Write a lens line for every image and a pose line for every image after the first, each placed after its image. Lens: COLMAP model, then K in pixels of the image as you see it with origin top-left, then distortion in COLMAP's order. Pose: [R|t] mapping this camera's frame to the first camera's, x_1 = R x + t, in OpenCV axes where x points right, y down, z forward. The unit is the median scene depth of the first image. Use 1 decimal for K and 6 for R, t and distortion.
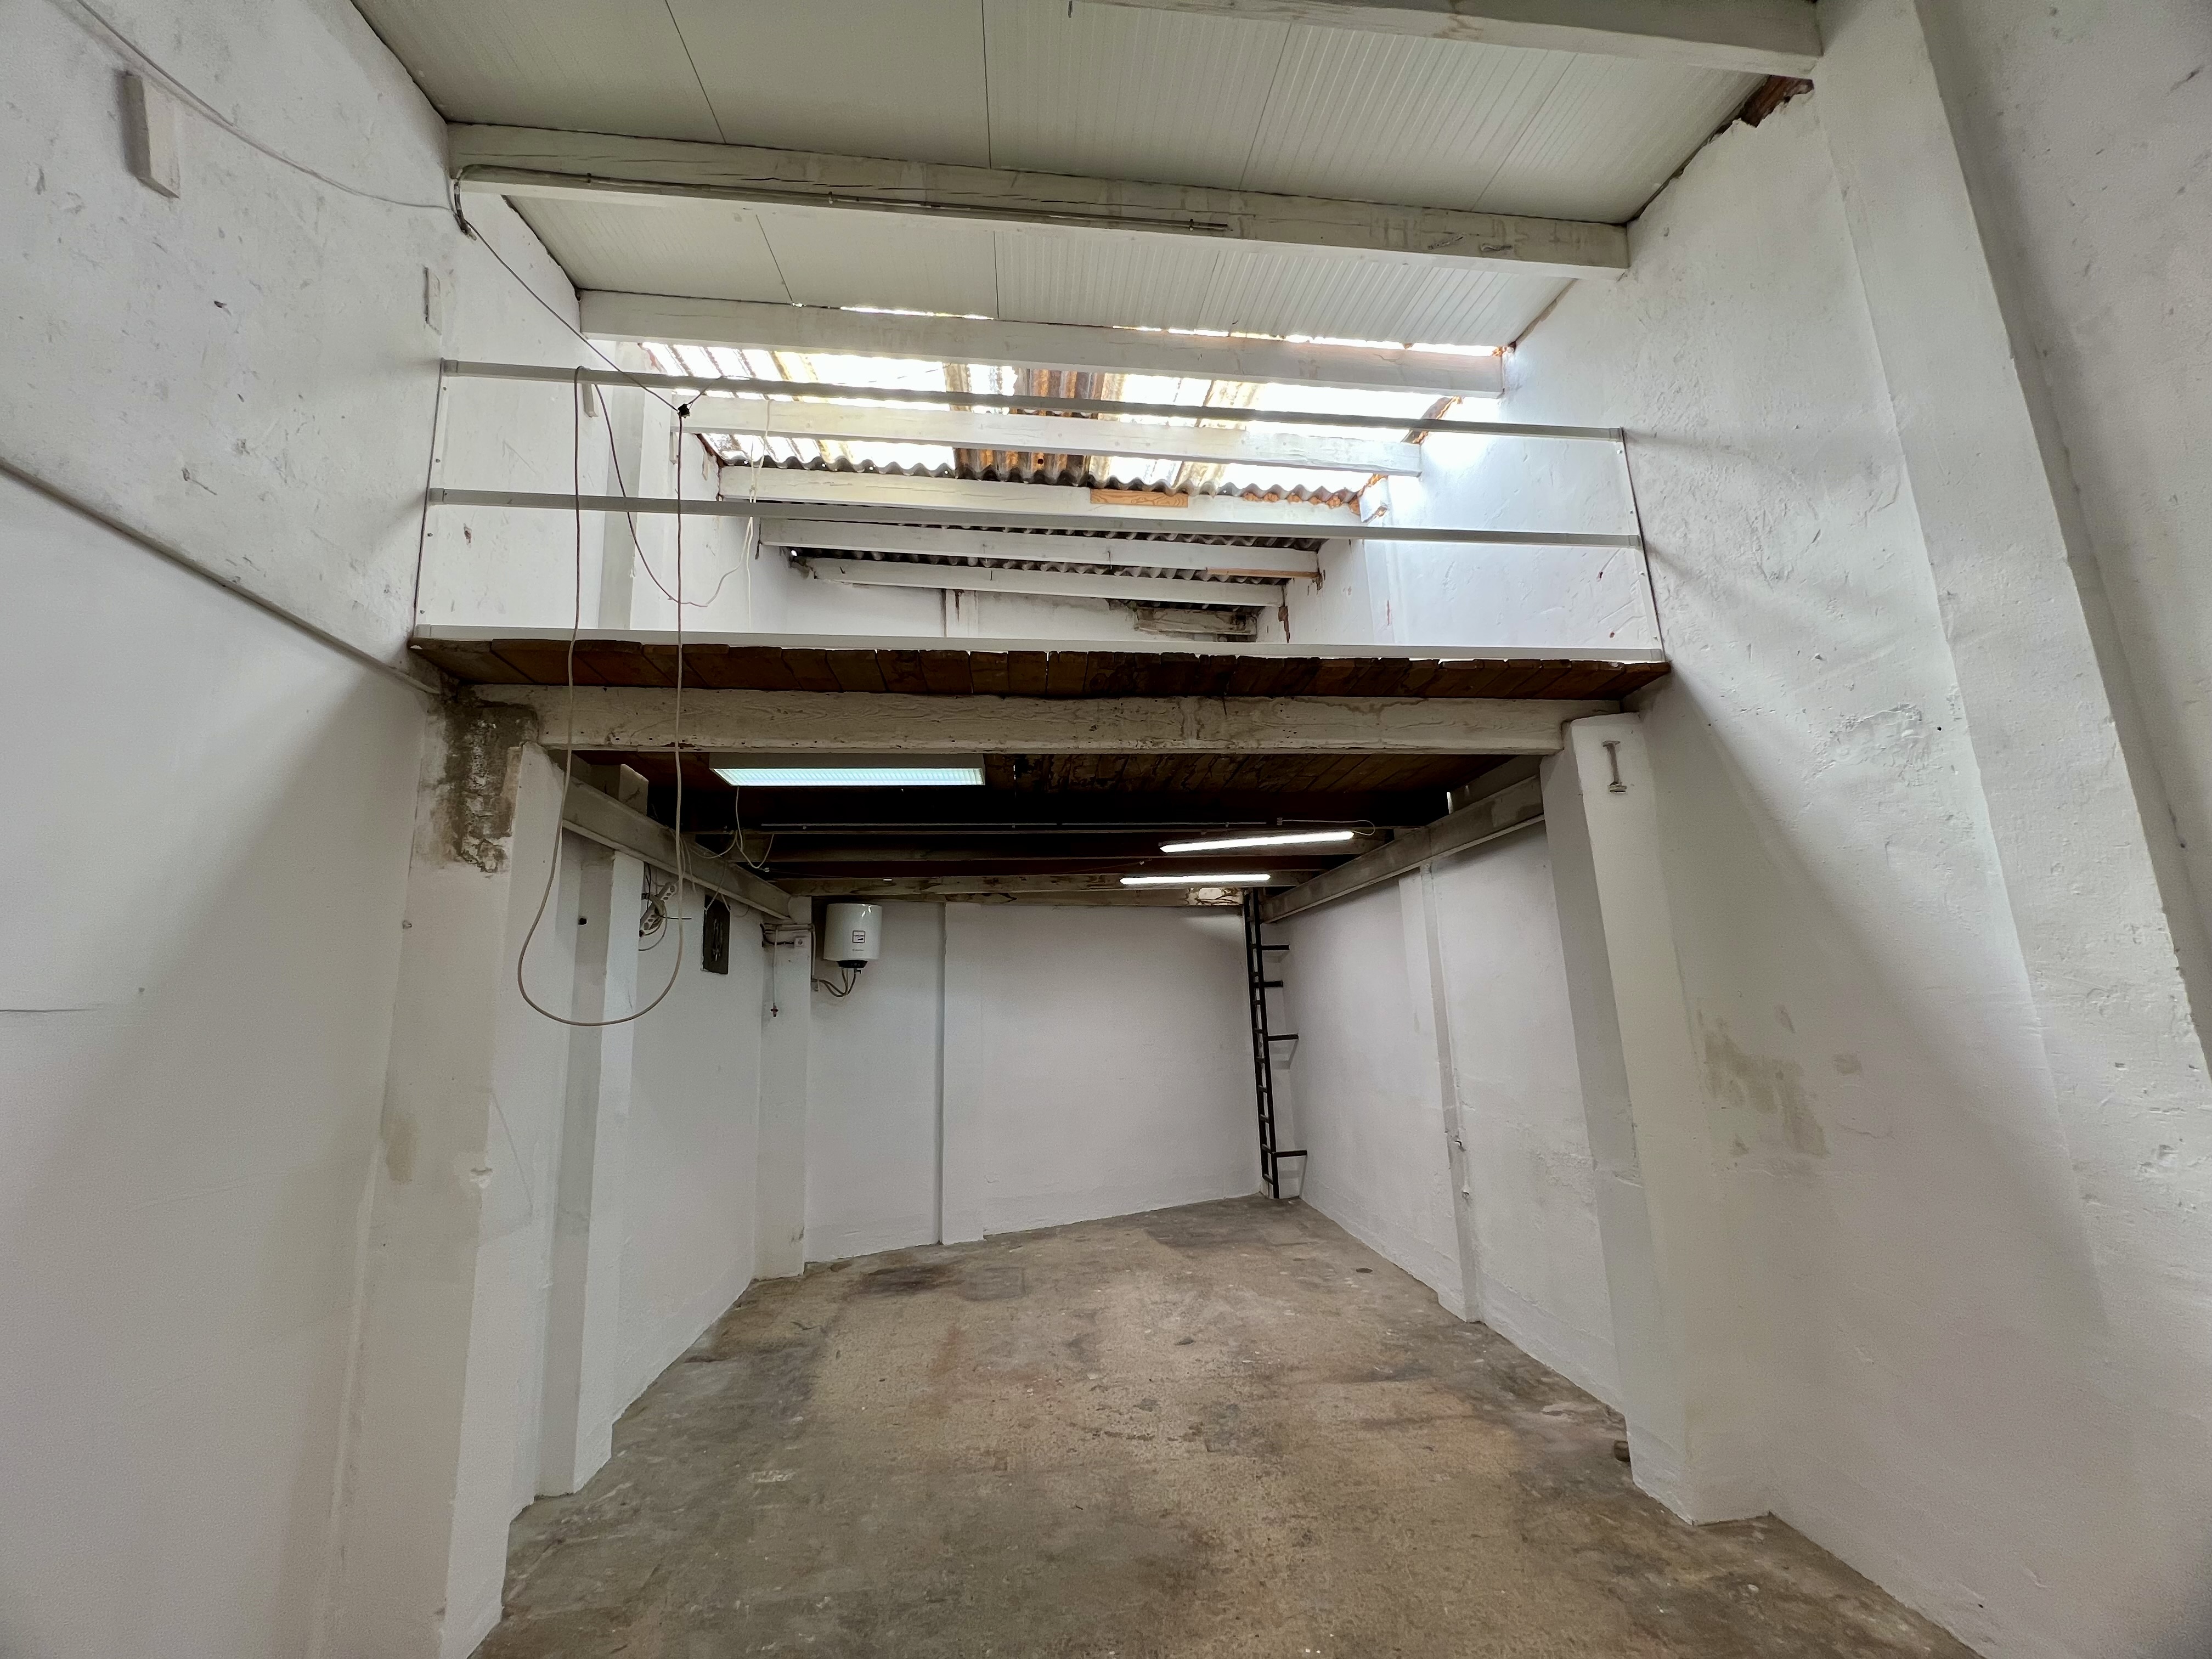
lens RADIAL K [[884.0, 0, 1116.6], [0, 884.0, 833.7], [0, 0, 1]] dist [0.001095, 0.000428]
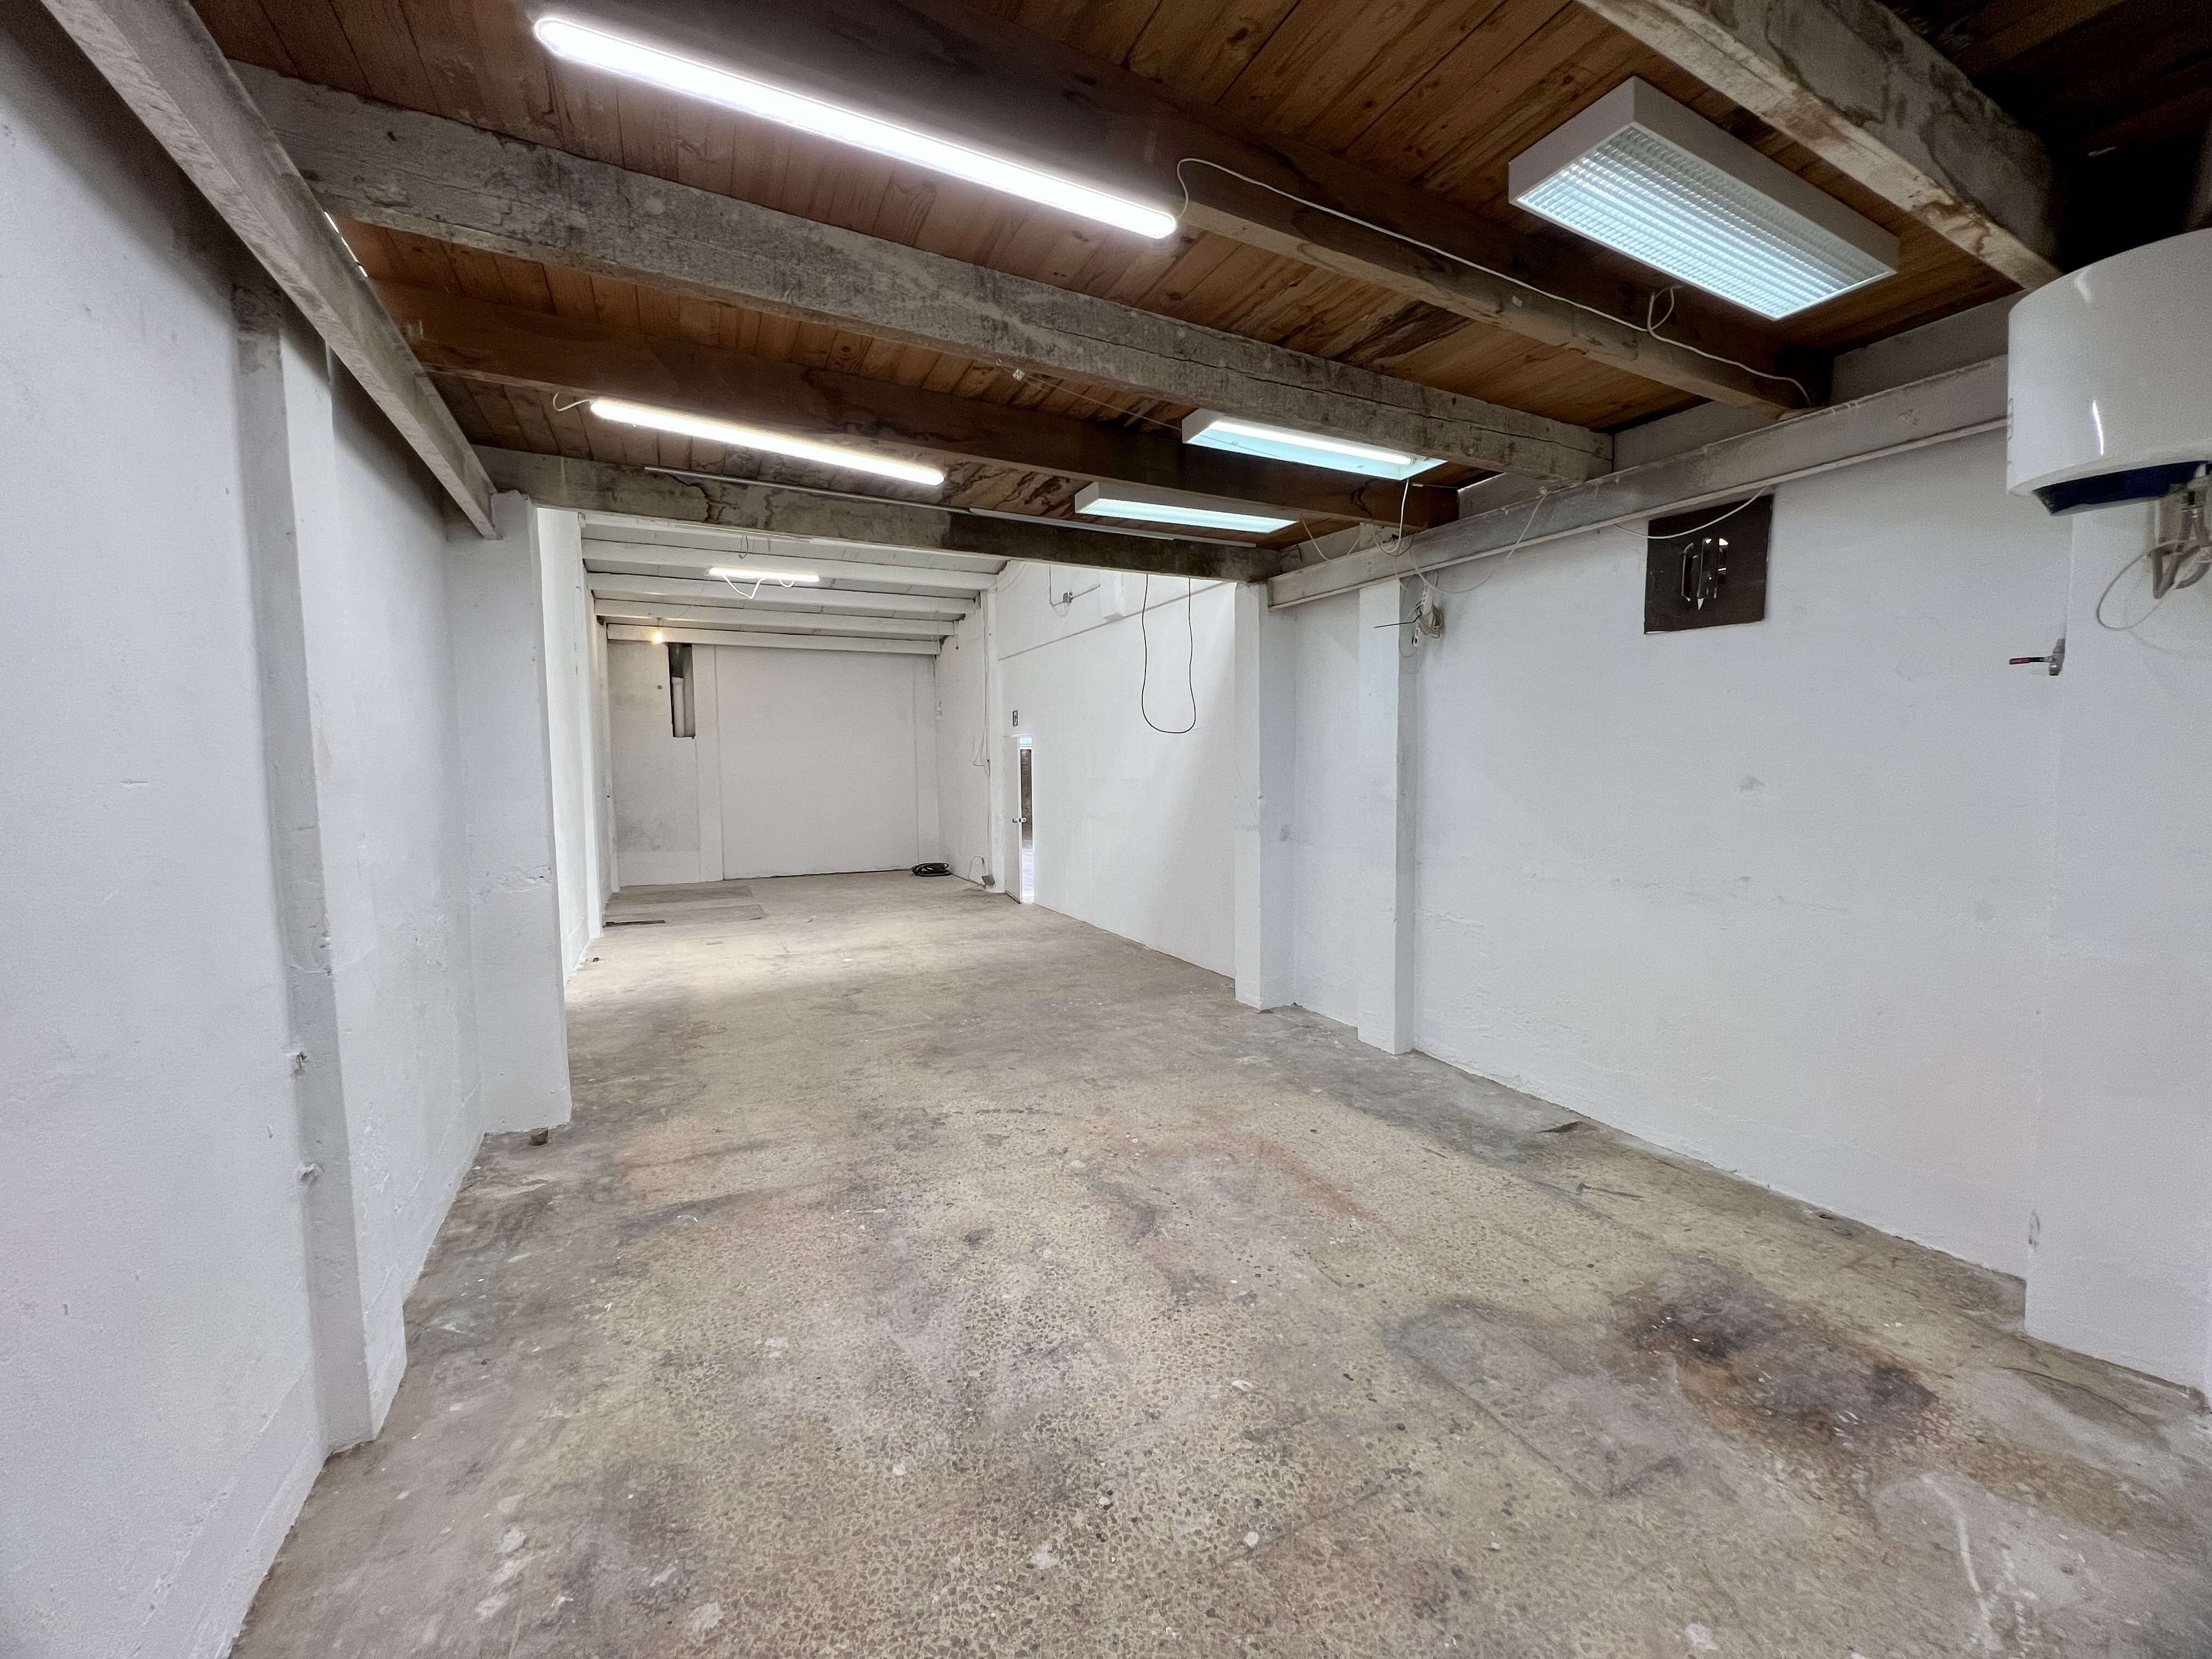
lens RADIAL K [[884.0, 0, 1105.6], [0, 884.0, 830.1], [0, 0, 1]] dist [0.001095, 0.000428]
pose [[-0.939324, 0.070320, -0.335747, 0.190862], [0.108678, 0.989349, -0.096837, 0.378118], [0.325361, -0.127449, -0.936961, 1.735319]]
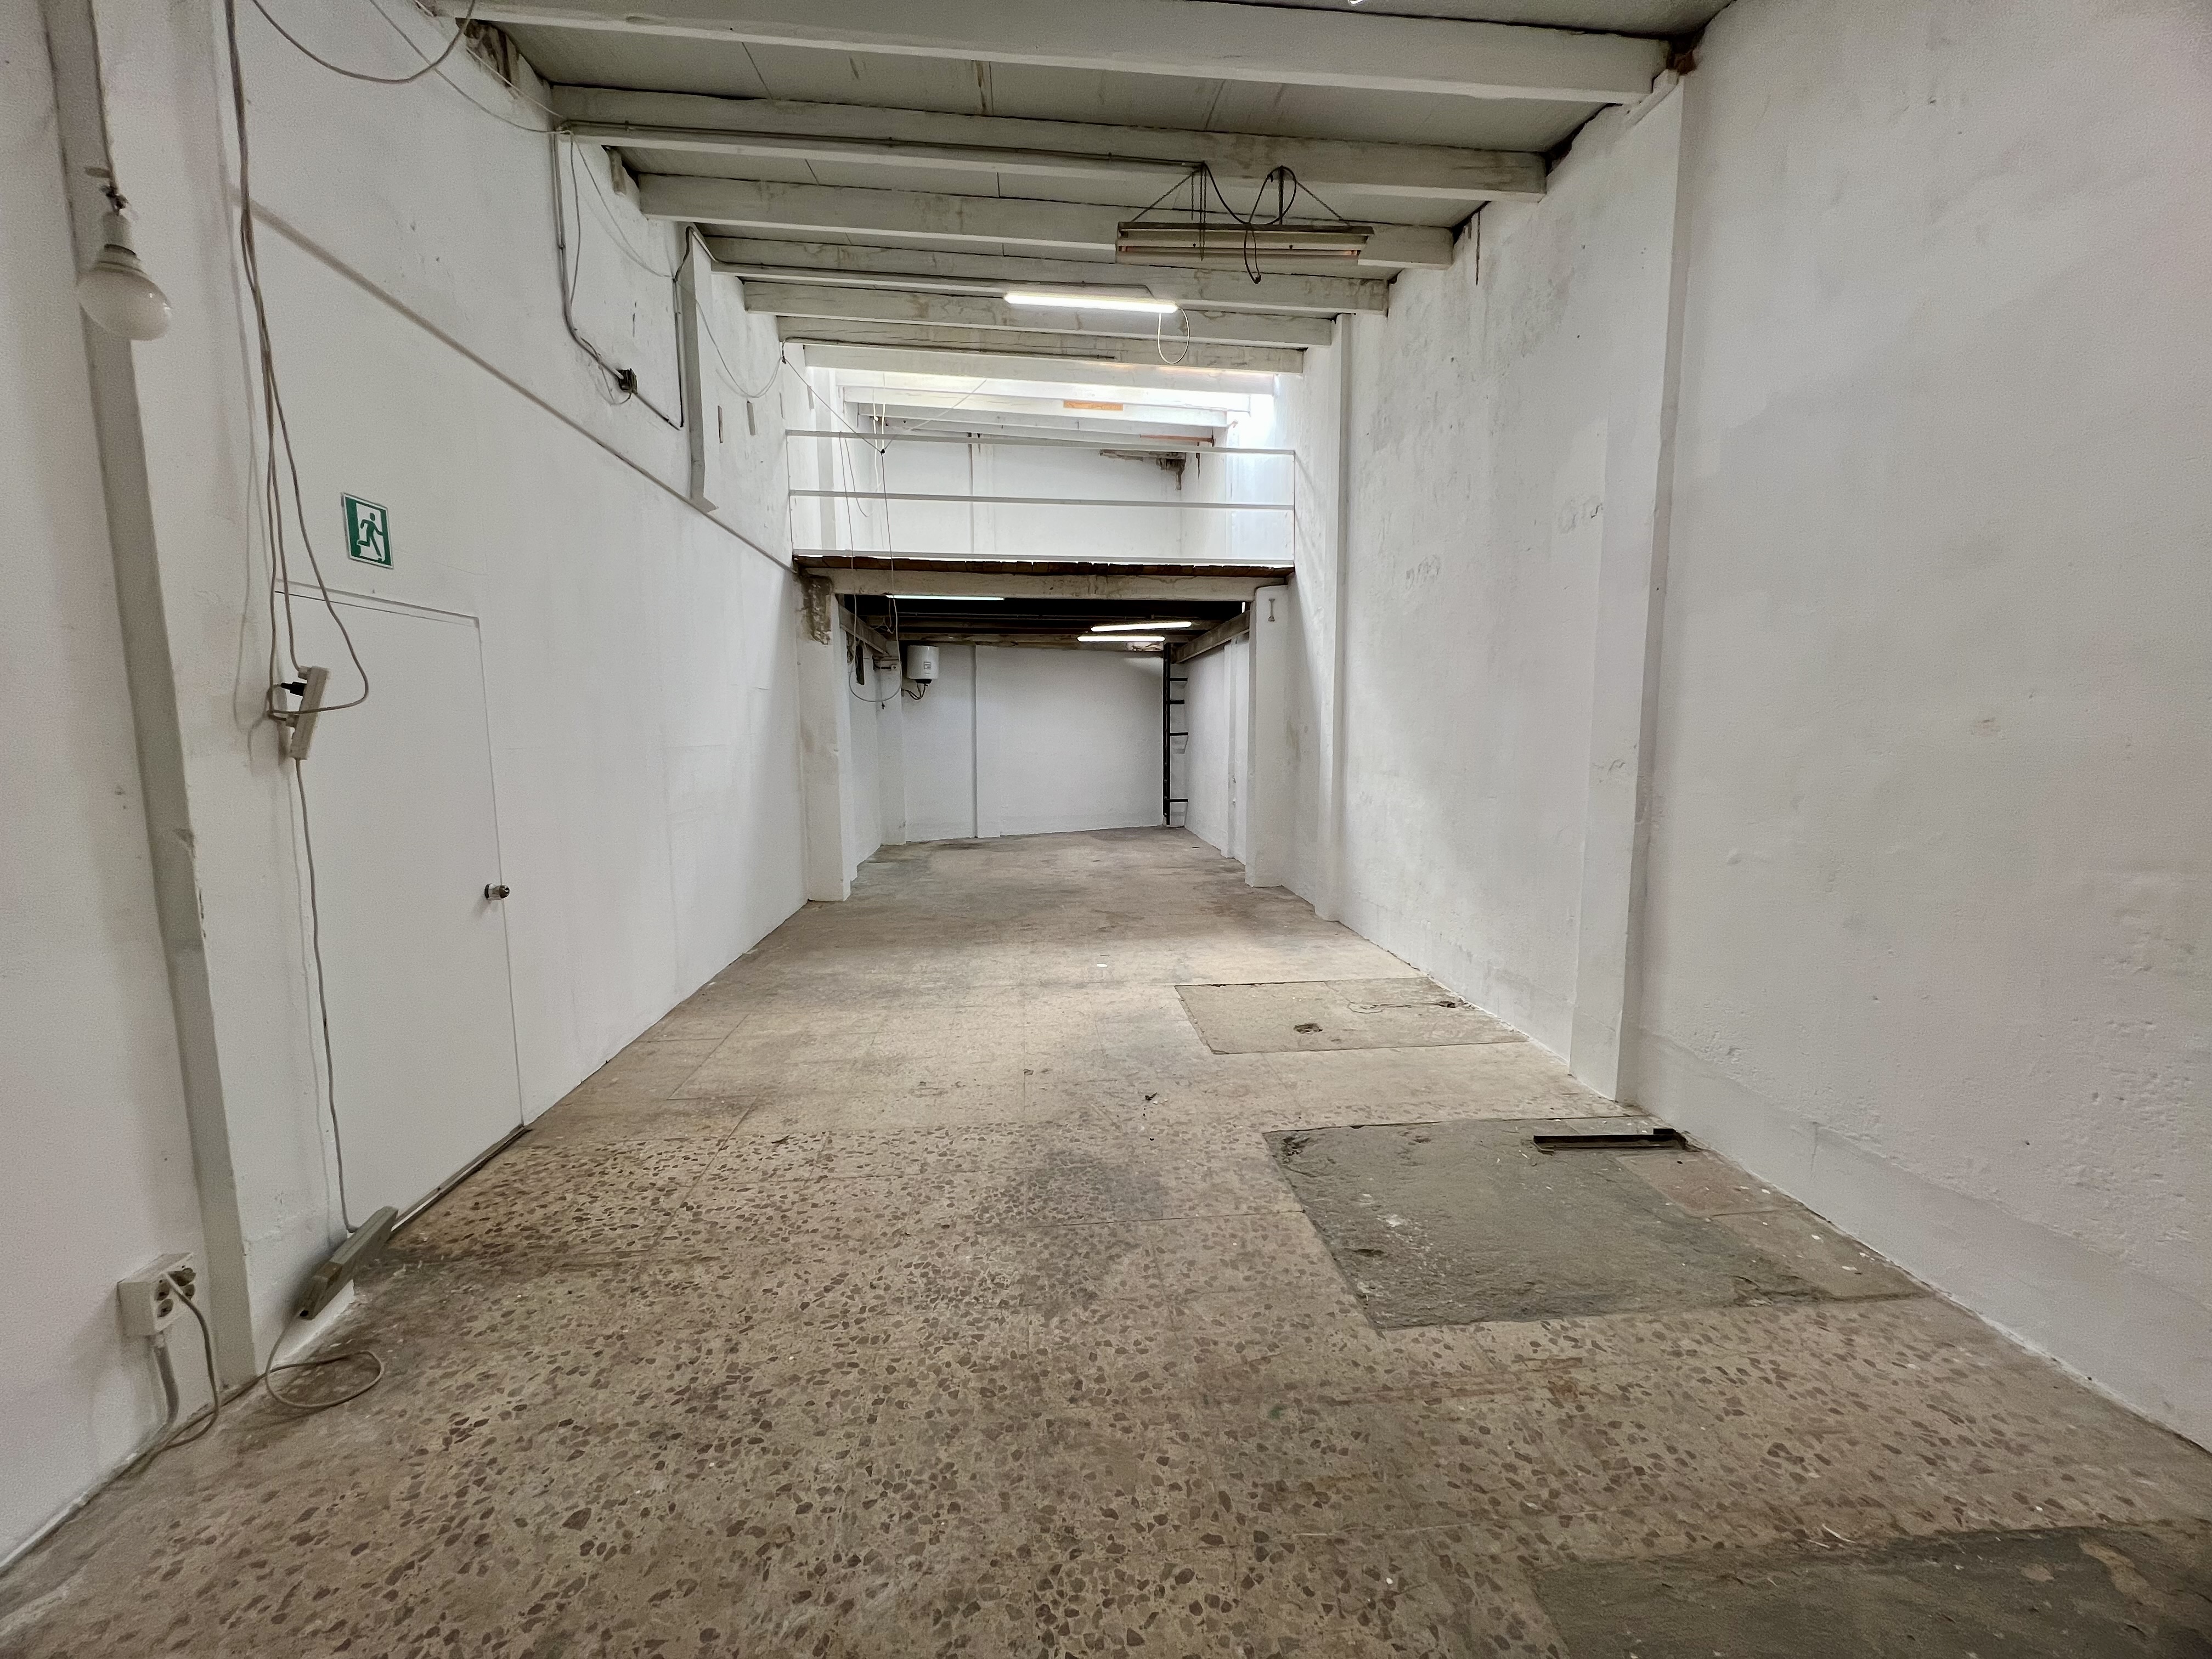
lens RADIAL K [[884.0, 0, 1107.3], [0, 884.0, 830.9], [0, 0, 1]] dist [0.001095, 0.000428]
pose [[0.999401, 0.034308, -0.004469, 0.117488], [-0.031322, 0.952048, 0.304342, -0.168338], [0.014696, -0.304020, 0.952552, -1.106264]]
